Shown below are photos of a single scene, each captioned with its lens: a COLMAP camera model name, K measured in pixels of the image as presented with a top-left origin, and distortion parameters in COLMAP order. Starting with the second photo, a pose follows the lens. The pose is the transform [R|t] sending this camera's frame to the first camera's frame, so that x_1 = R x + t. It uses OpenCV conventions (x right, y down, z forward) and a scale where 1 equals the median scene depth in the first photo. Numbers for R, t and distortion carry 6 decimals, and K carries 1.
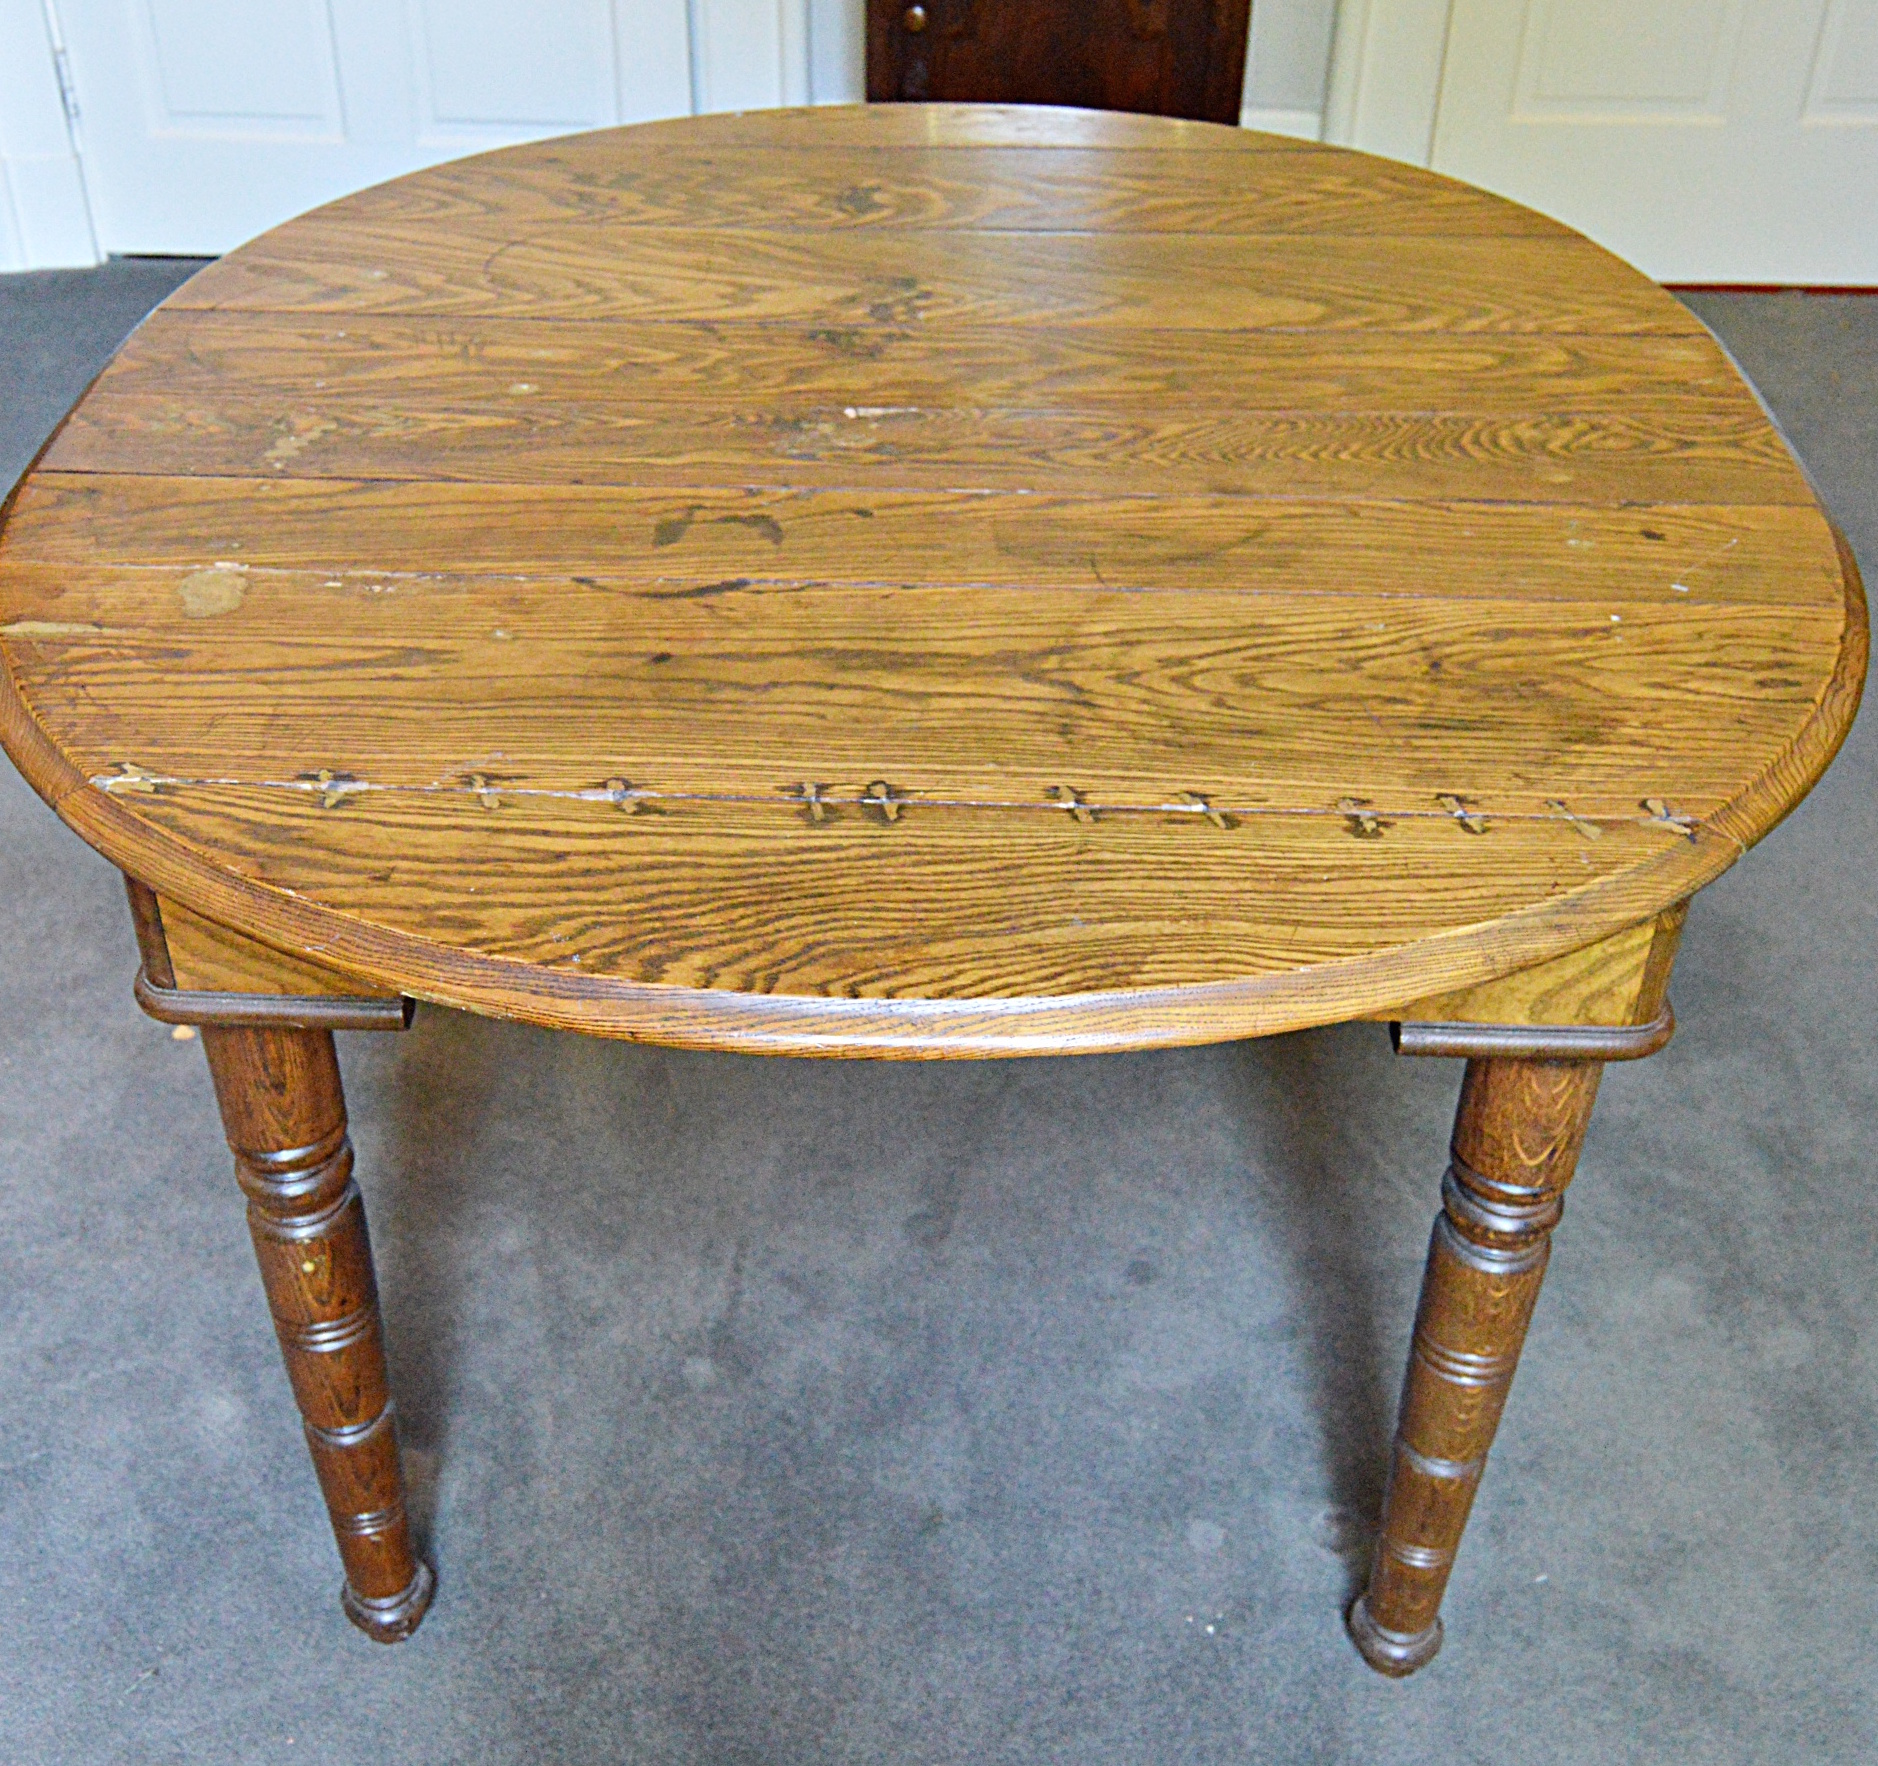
lens RADIAL K [[2341.1, 0, 875.3], [0, 2341.1, 935.9], [0, 0, 1]] dist [-0.015621, 0.000000]
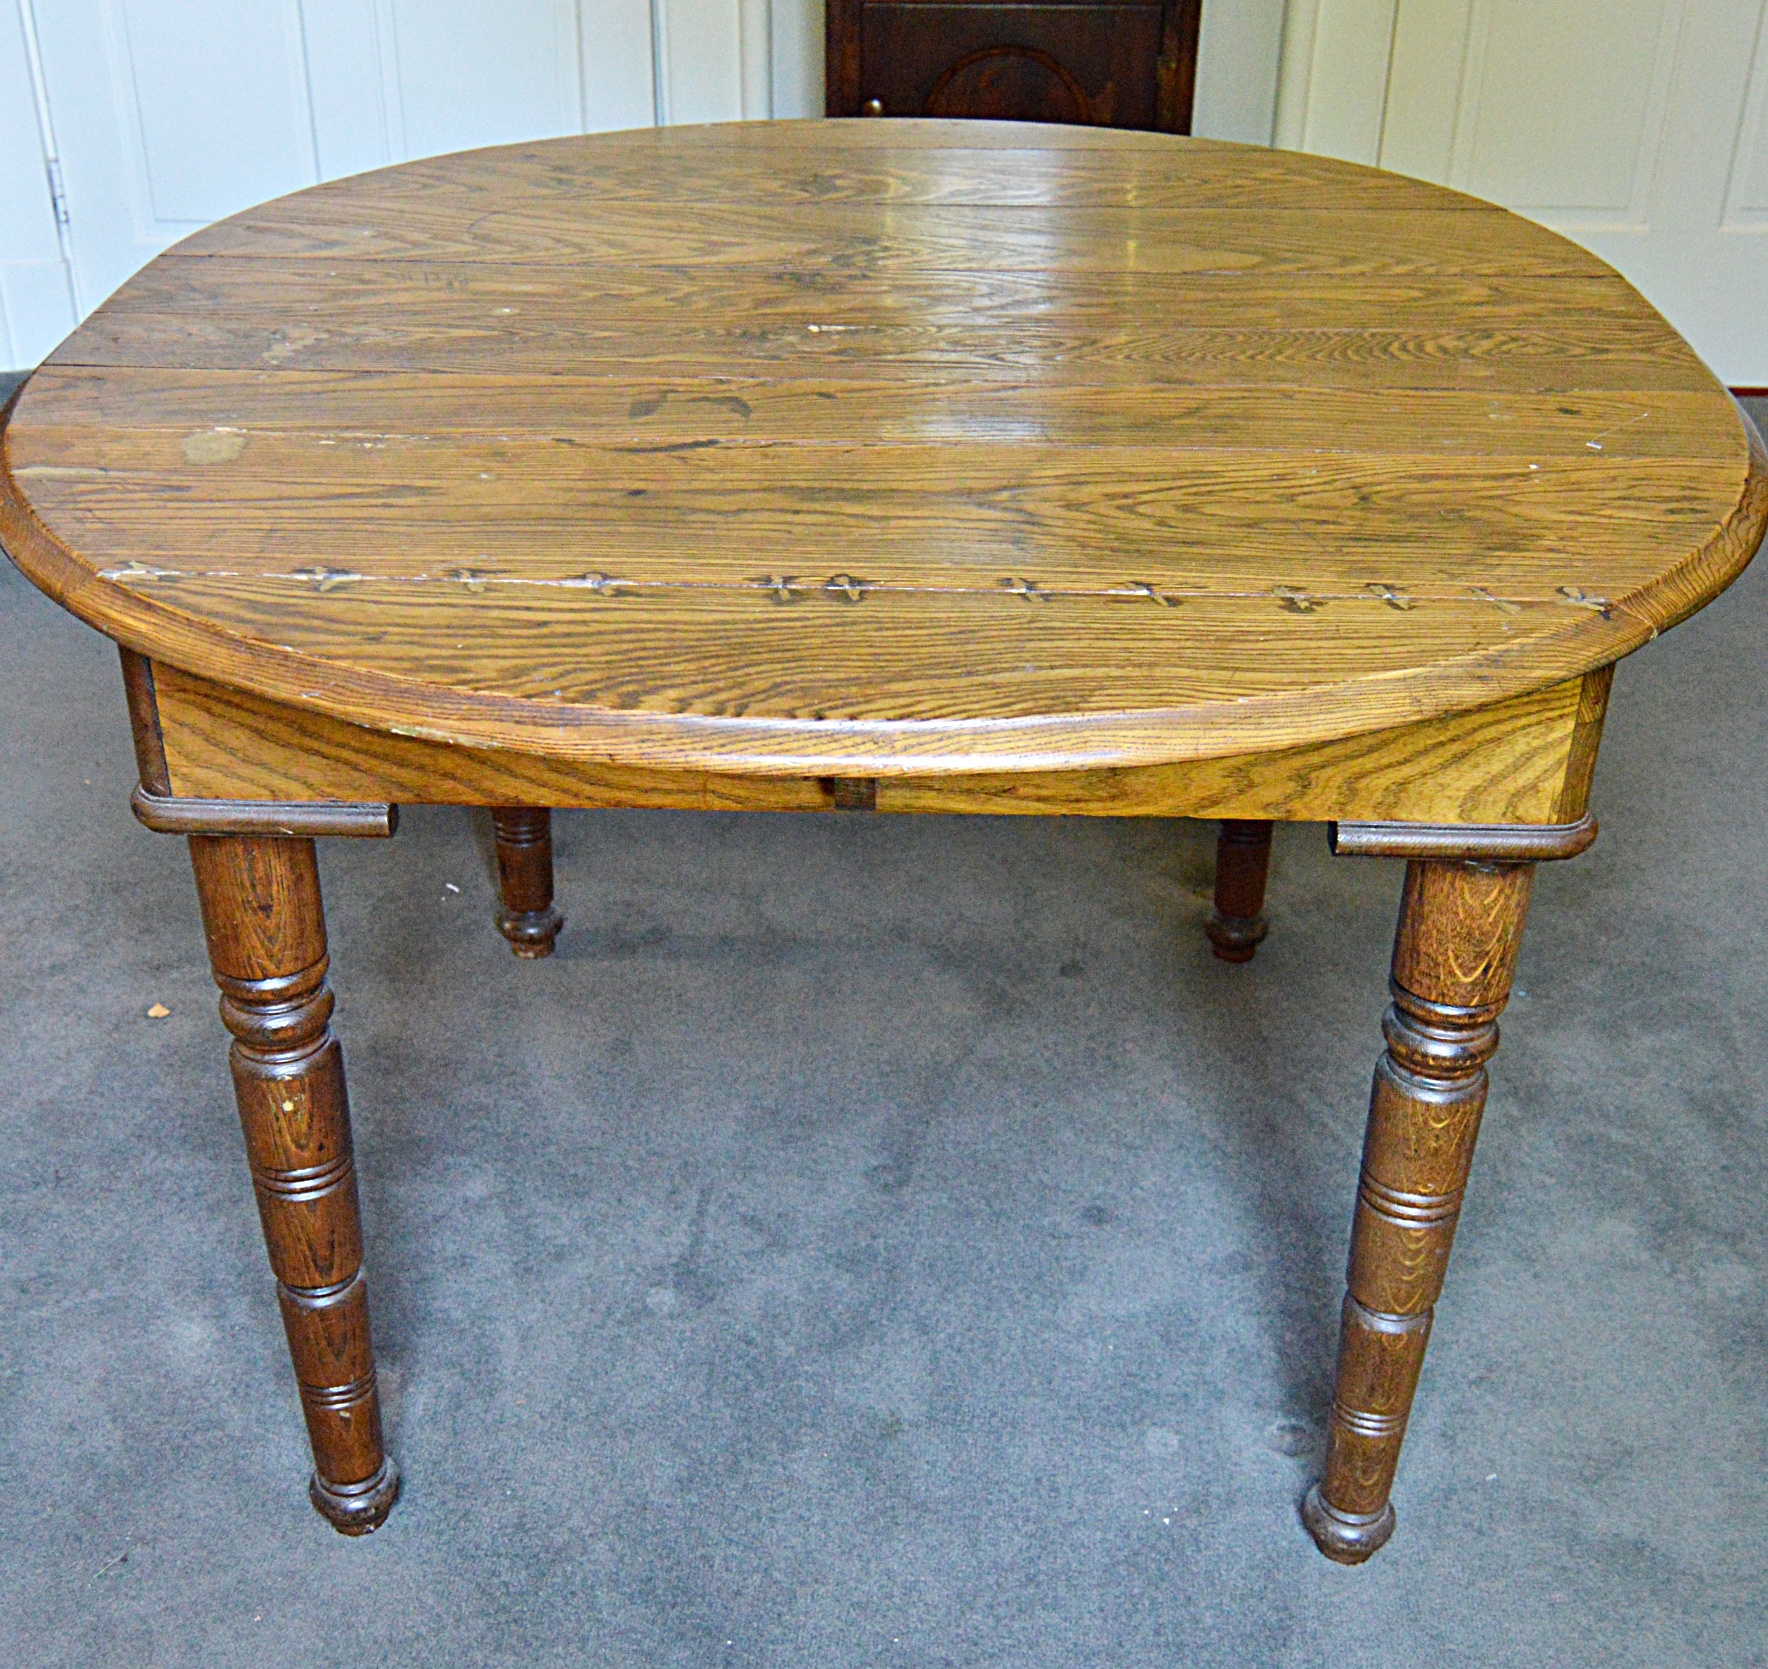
lens RADIAL K [[2348.0, 0, 850.0], [0, 2348.0, 962.9], [0, 0, 1]] dist [-0.014875, 0.000000]
pose [[0.999972, 0.000776, 0.007504, -0.002369], [-0.000157, 0.996626, -0.082076, 0.169473], [-0.007542, 0.082072, 0.996598, -0.040702]]
